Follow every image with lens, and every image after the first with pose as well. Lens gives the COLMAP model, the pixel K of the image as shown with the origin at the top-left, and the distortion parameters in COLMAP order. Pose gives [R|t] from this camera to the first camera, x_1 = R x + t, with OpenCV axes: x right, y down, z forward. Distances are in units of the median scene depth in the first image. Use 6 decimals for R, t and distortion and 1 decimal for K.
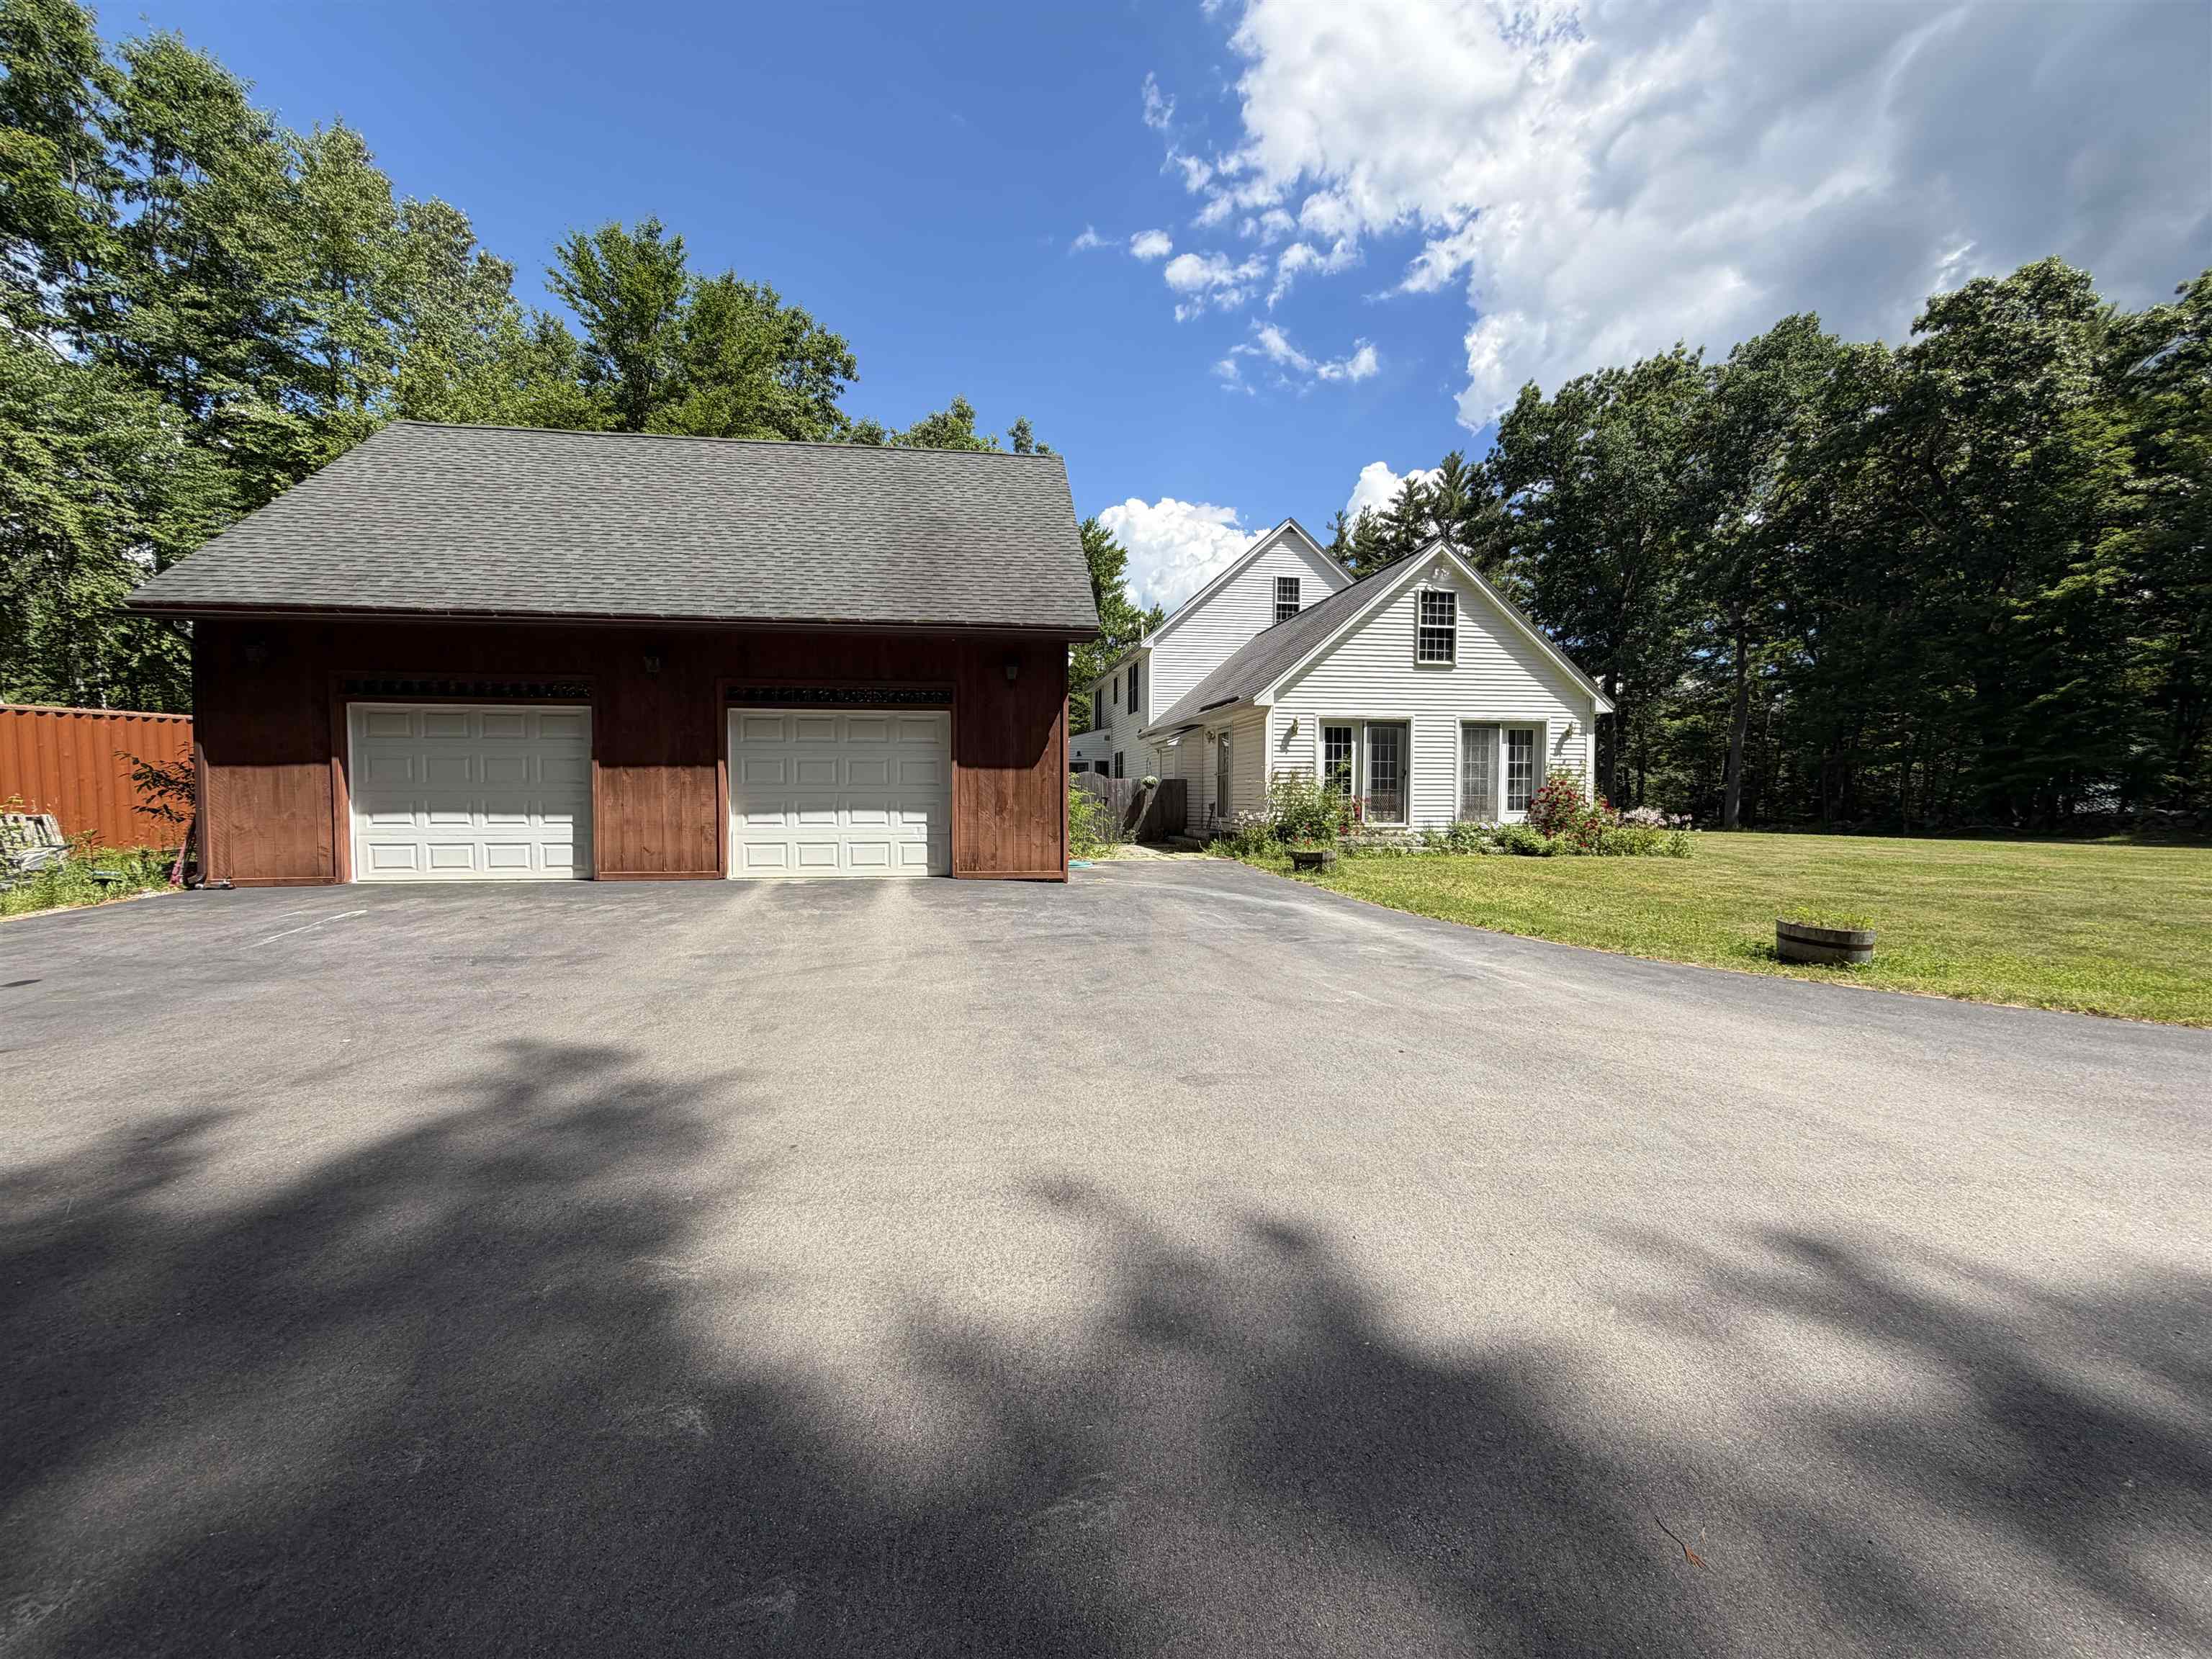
lens RADIAL K [[874.4, 0, 1103.0], [0, 874.4, 819.0], [0, 0, 1]] dist [-0.017860, 0.000001]
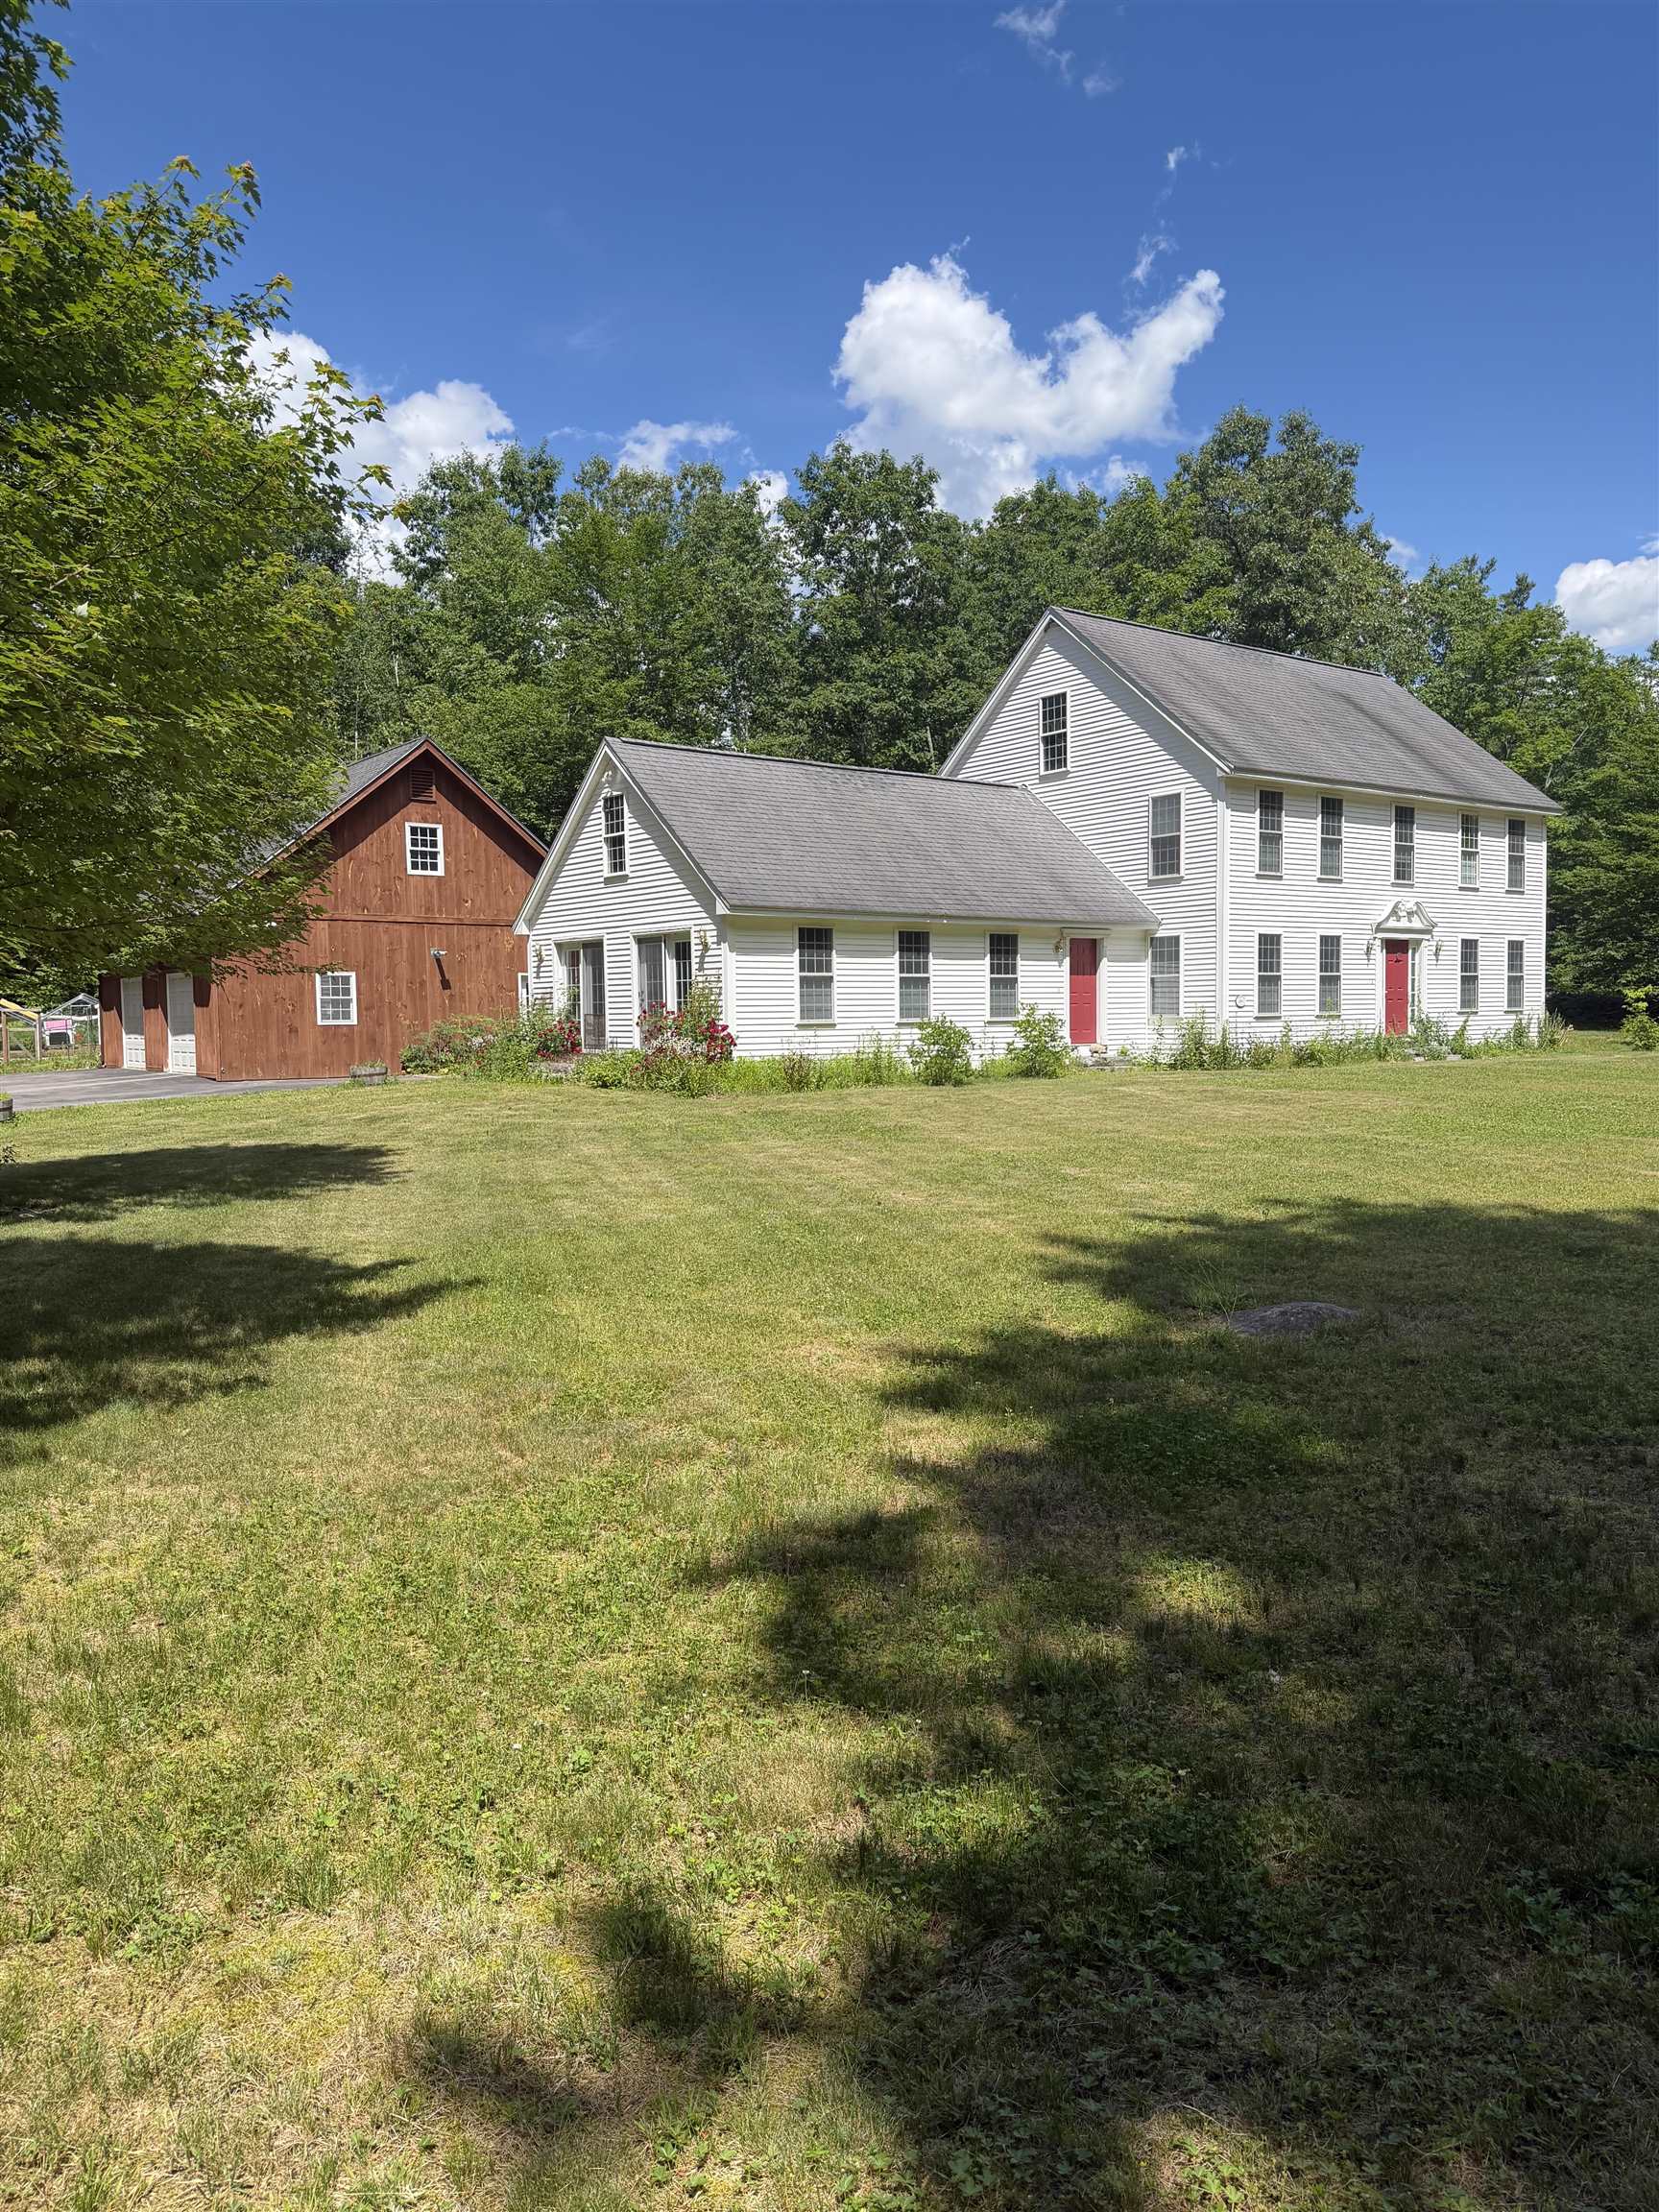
lens RADIAL K [[1549.1, 0, 824.9], [0, 1549.1, 1143.5], [0, 0, 1]] dist [0.045502, -0.001693]
pose [[0.484384, 0.063521, -0.872547, 1.925625], [-0.014415, 0.997805, 0.064637, -0.006665], [0.874737, -0.018731, 0.484236, 0.398989]]
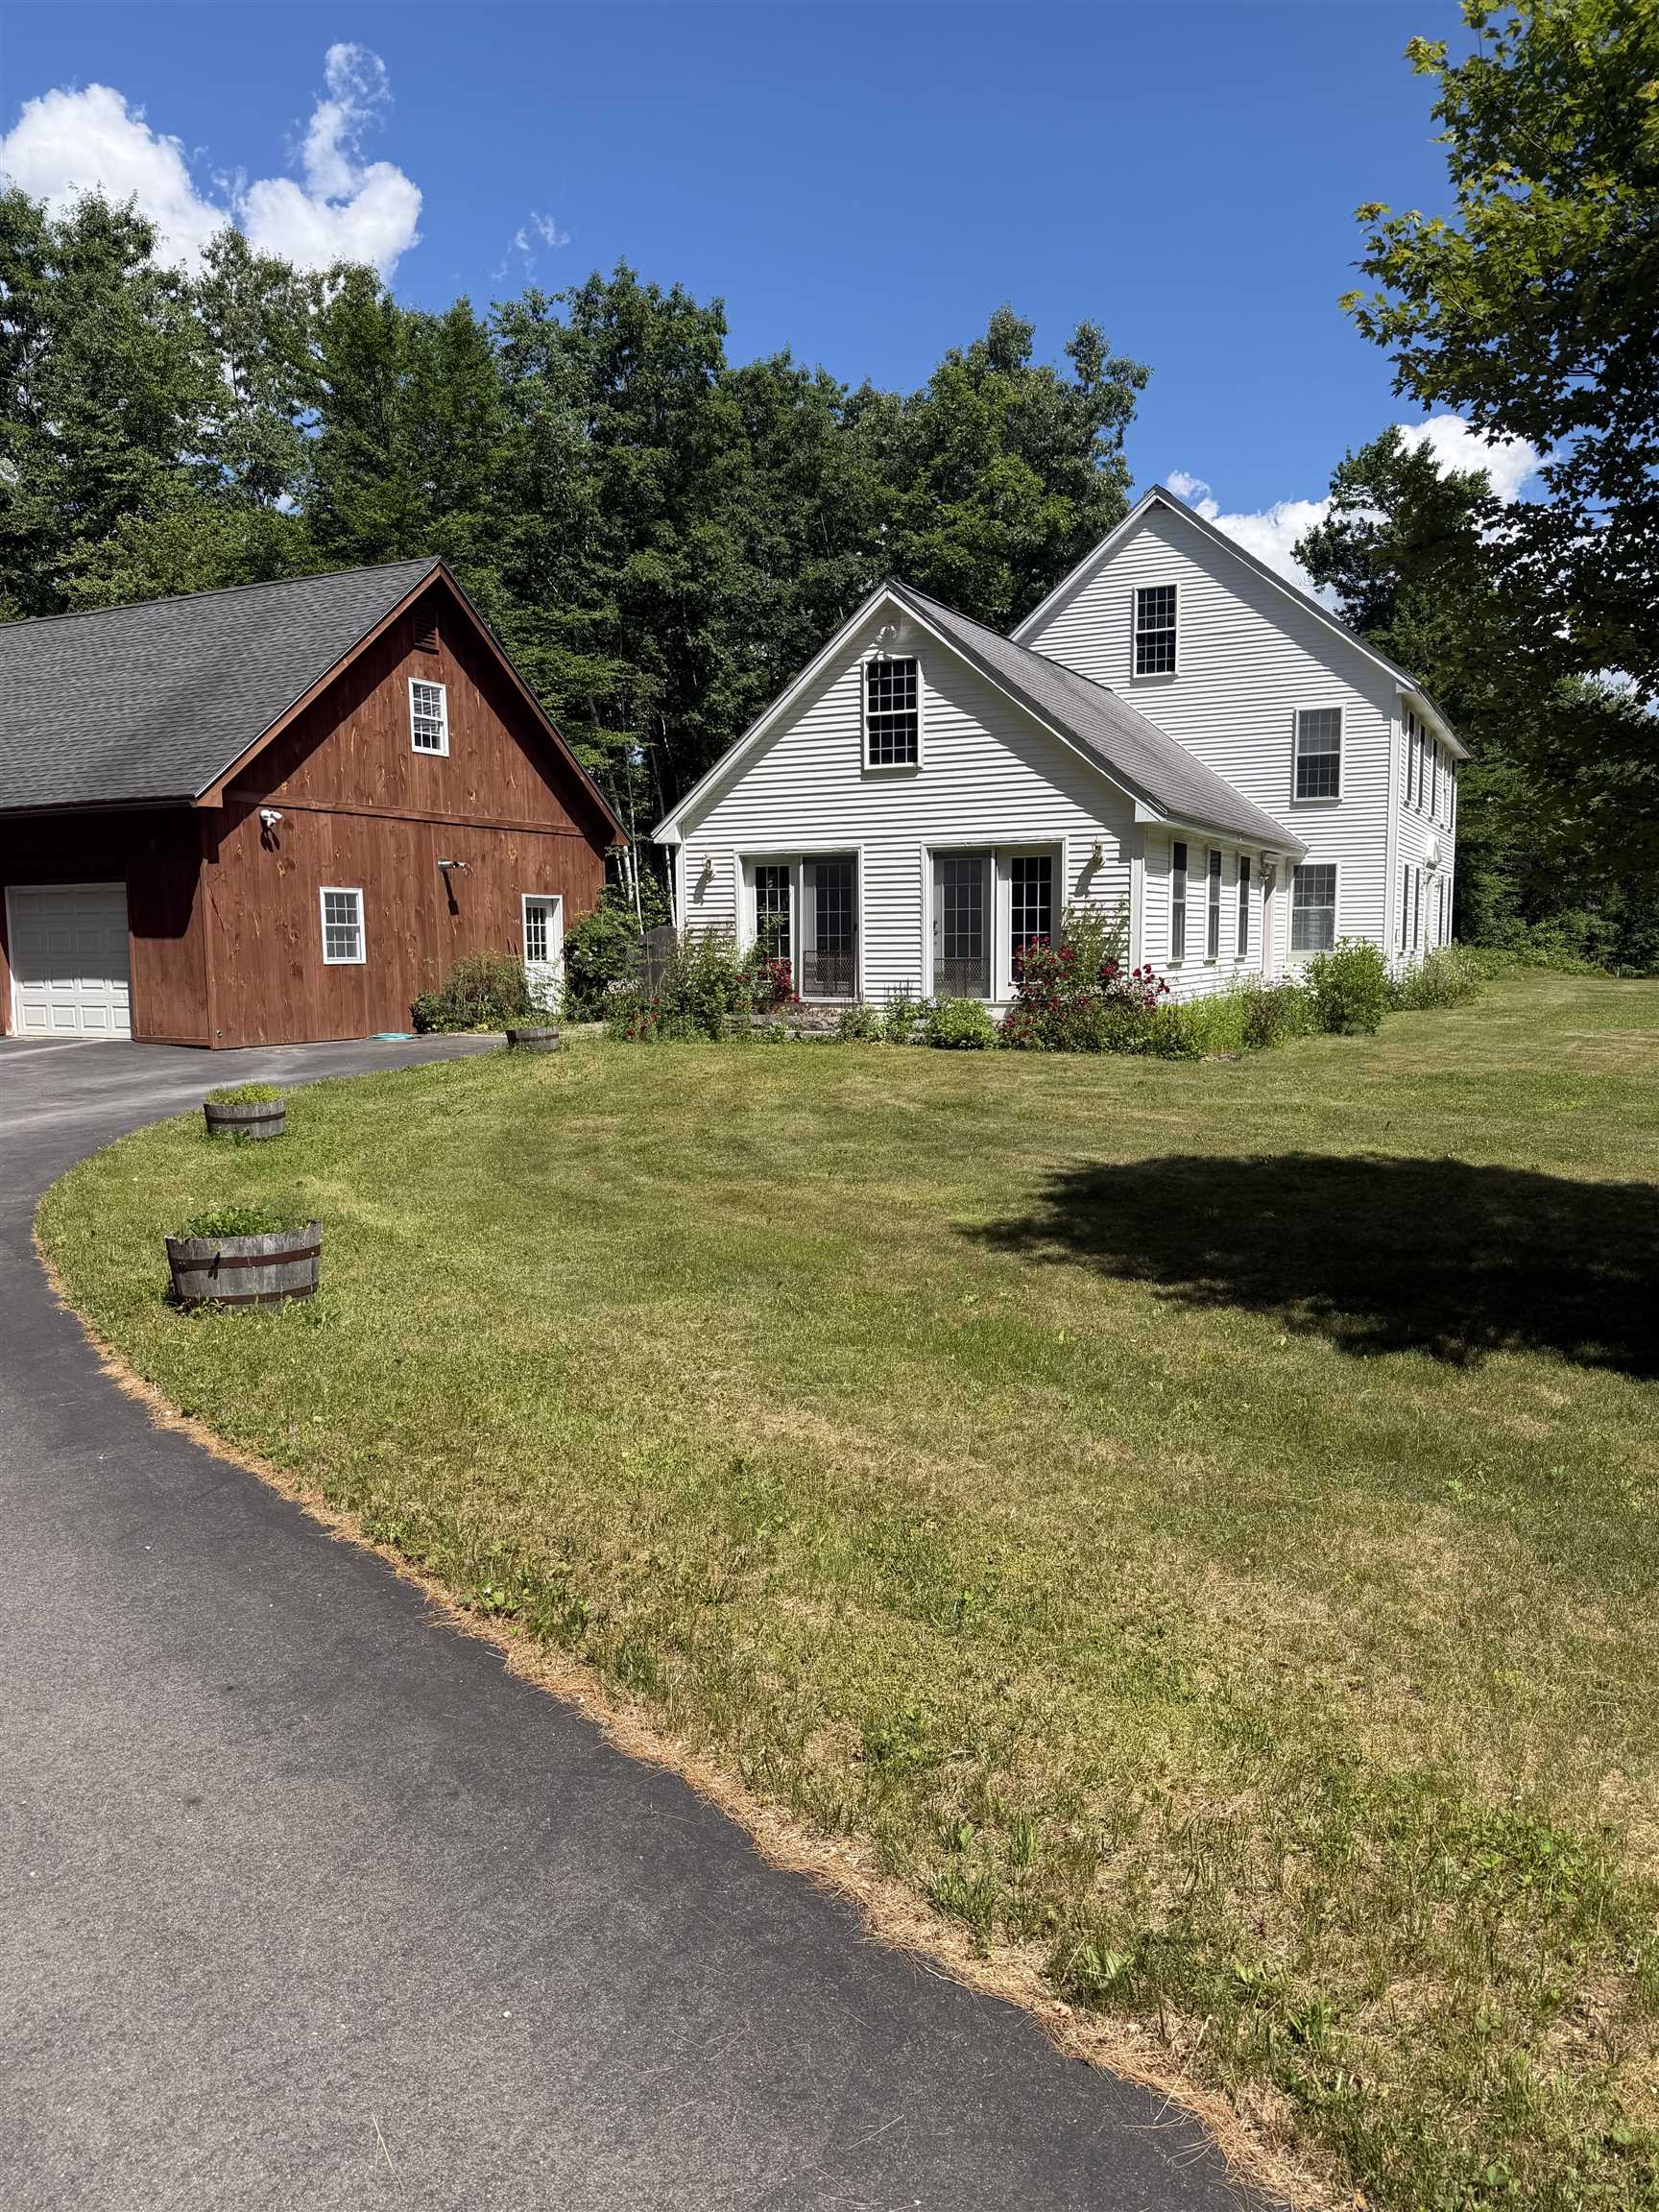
lens RADIAL K [[1549.1, 0, 824.9], [0, 1549.1, 1143.5], [0, 0, 1]] dist [0.045502, -0.001693]
pose [[0.820030, 0.065425, -0.568568, 1.062857], [-0.007227, 0.994549, 0.104018, -0.008636], [0.572275, -0.081189, 0.816033, -0.065389]]
